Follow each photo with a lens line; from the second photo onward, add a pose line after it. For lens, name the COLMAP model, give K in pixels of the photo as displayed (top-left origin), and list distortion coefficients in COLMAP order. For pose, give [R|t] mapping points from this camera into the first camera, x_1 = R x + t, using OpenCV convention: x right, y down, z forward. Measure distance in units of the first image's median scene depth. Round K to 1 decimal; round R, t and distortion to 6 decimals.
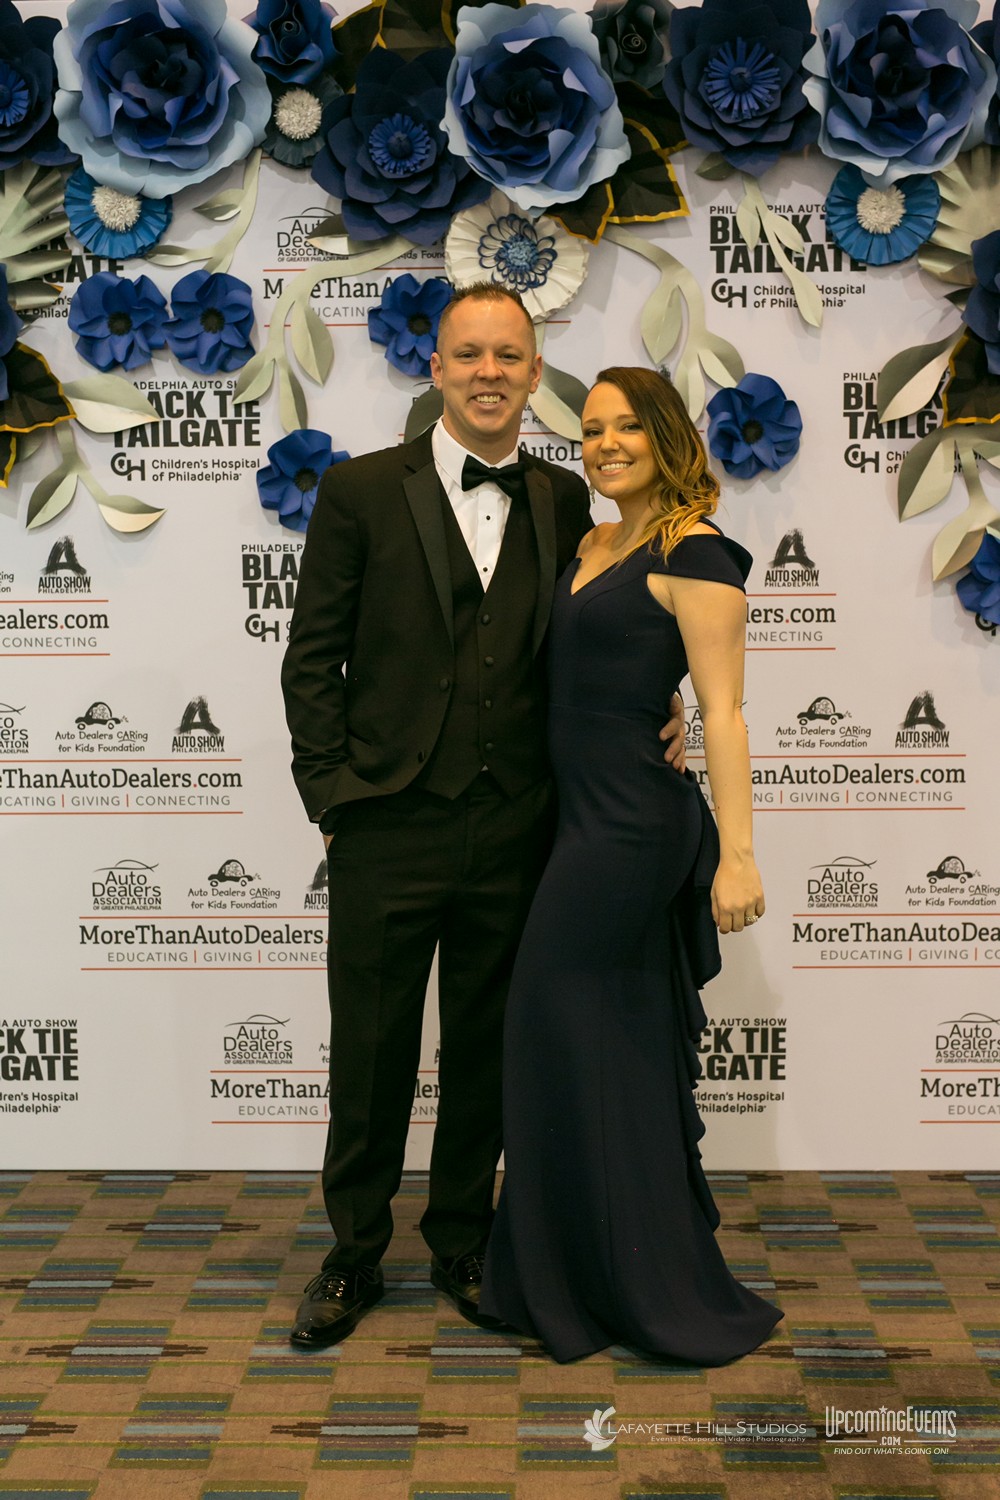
lens RADIAL K [[2141.3, 0, 497.3], [0, 2141.3, 757.1], [0, 0, 1]] dist [0.012791, 0.079243]
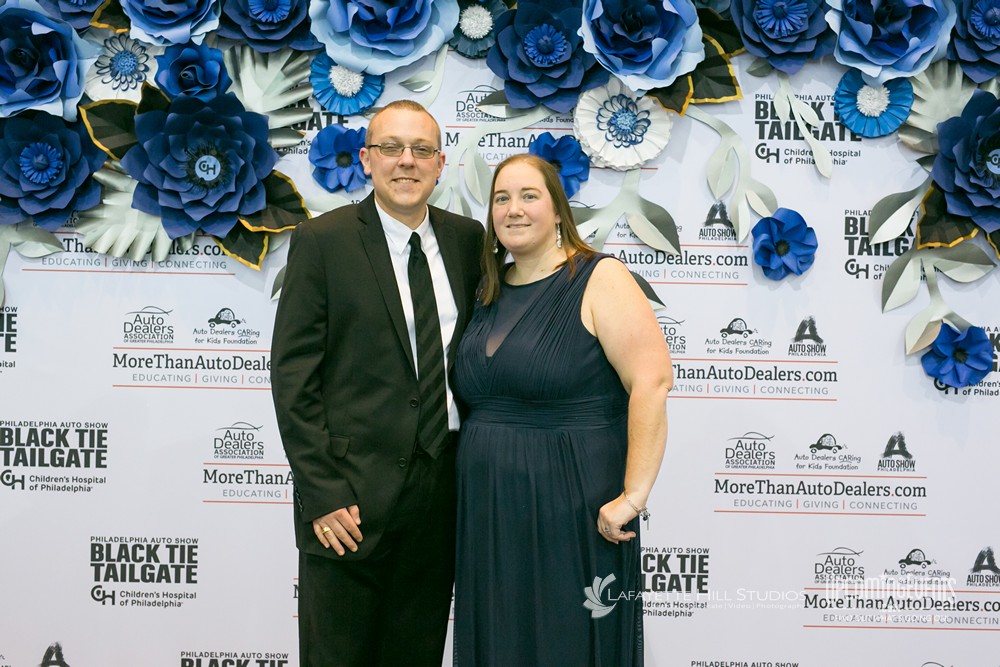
lens RADIAL K [[1427.5, 0, 500.0], [0, 1427.5, 333.5], [0, 0, 1]] dist [0.012791, 0.079243]
pose [[0.998676, 0.029352, 0.042241, -0.110651], [-0.024927, 0.994503, -0.101698, 0.008042], [-0.044994, 0.100510, 0.993918, 0.059152]]
